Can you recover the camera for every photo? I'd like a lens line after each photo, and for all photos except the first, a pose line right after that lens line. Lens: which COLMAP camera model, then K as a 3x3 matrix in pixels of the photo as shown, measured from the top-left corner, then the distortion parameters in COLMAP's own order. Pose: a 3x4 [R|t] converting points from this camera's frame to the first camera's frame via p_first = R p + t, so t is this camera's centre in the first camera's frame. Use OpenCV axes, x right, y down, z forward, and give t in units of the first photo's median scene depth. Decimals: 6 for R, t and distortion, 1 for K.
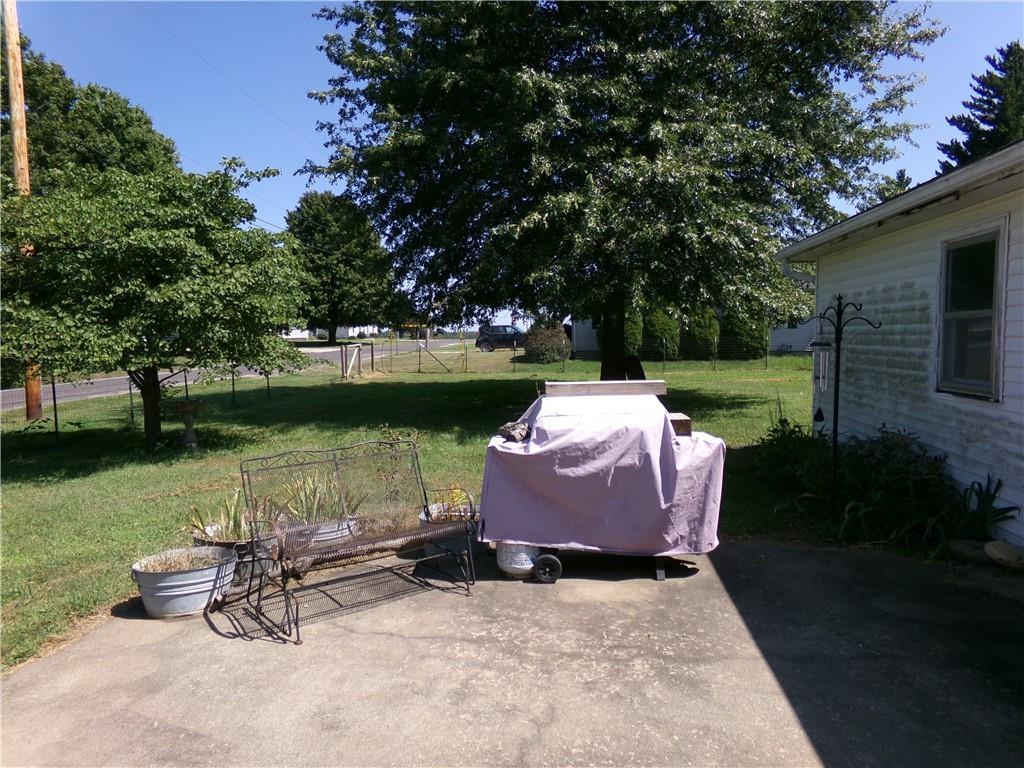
lens RADIAL K [[700.5, 0, 512.0], [0, 700.5, 384.0], [0, 0, 1]] dist [0.021013, 0.002468]
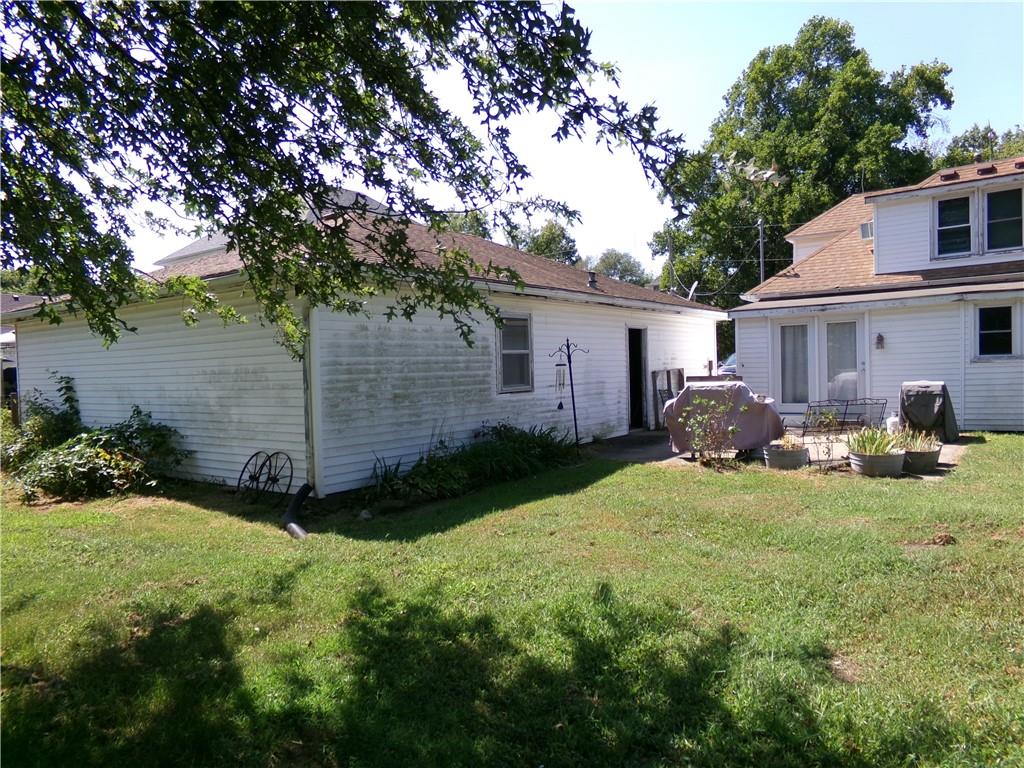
lens RADIAL K [[700.5, 0, 512.0], [0, 700.5, 384.0], [0, 0, 1]] dist [0.021013, 0.002468]
pose [[-0.862268, 0.016977, 0.506168, -0.306581], [0.068320, 0.994202, 0.083039, -0.150690], [-0.501823, 0.106183, -0.858428, 2.356913]]
